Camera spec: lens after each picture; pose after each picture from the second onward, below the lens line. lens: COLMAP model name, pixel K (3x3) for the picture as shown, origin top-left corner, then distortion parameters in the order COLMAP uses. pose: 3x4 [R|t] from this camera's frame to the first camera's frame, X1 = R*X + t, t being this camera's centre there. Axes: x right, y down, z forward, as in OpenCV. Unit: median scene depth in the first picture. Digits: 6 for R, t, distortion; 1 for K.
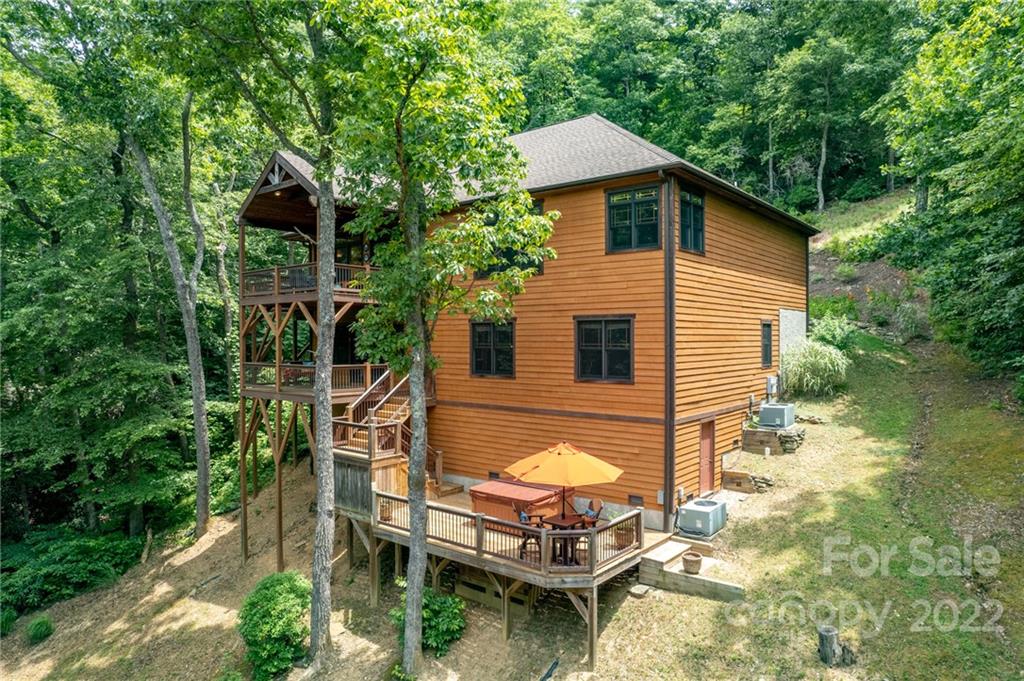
lens RADIAL K [[655.6, 0, 512.0], [0, 655.6, 340.5], [0, 0, 1]] dist [-0.074318, 0.067375]
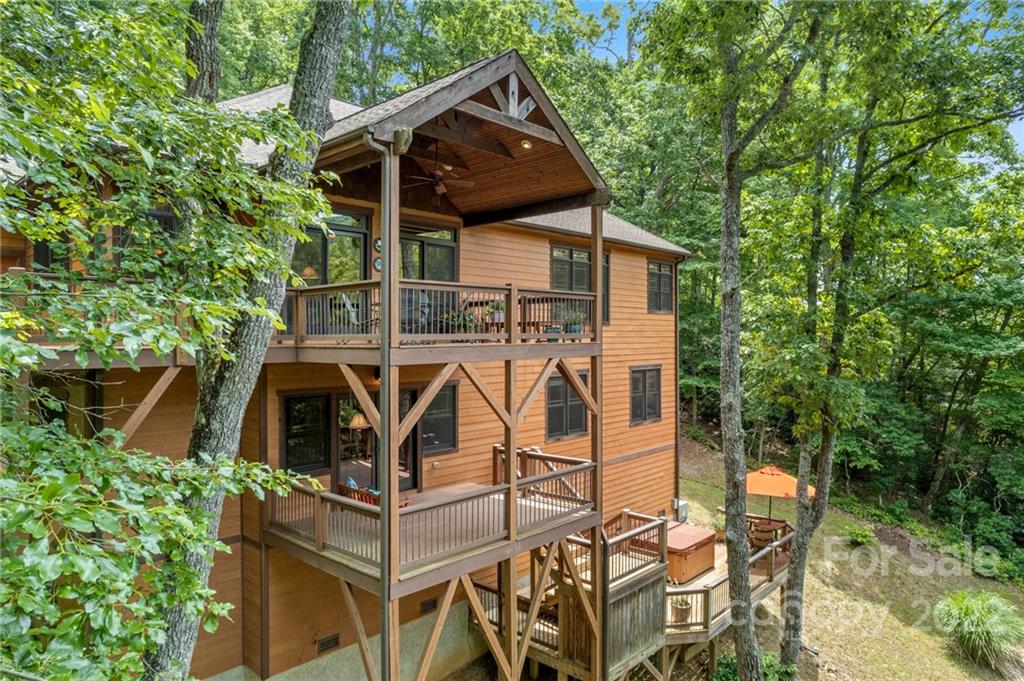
lens RADIAL K [[655.6, 0, 512.0], [0, 655.6, 340.5], [0, 0, 1]] dist [-0.074318, 0.067375]
pose [[0.065053, -0.002990, 0.997877, -0.991856], [0.008704, 0.999959, 0.002429, -0.084339], [-0.997844, 0.008528, 0.065076, 1.121768]]
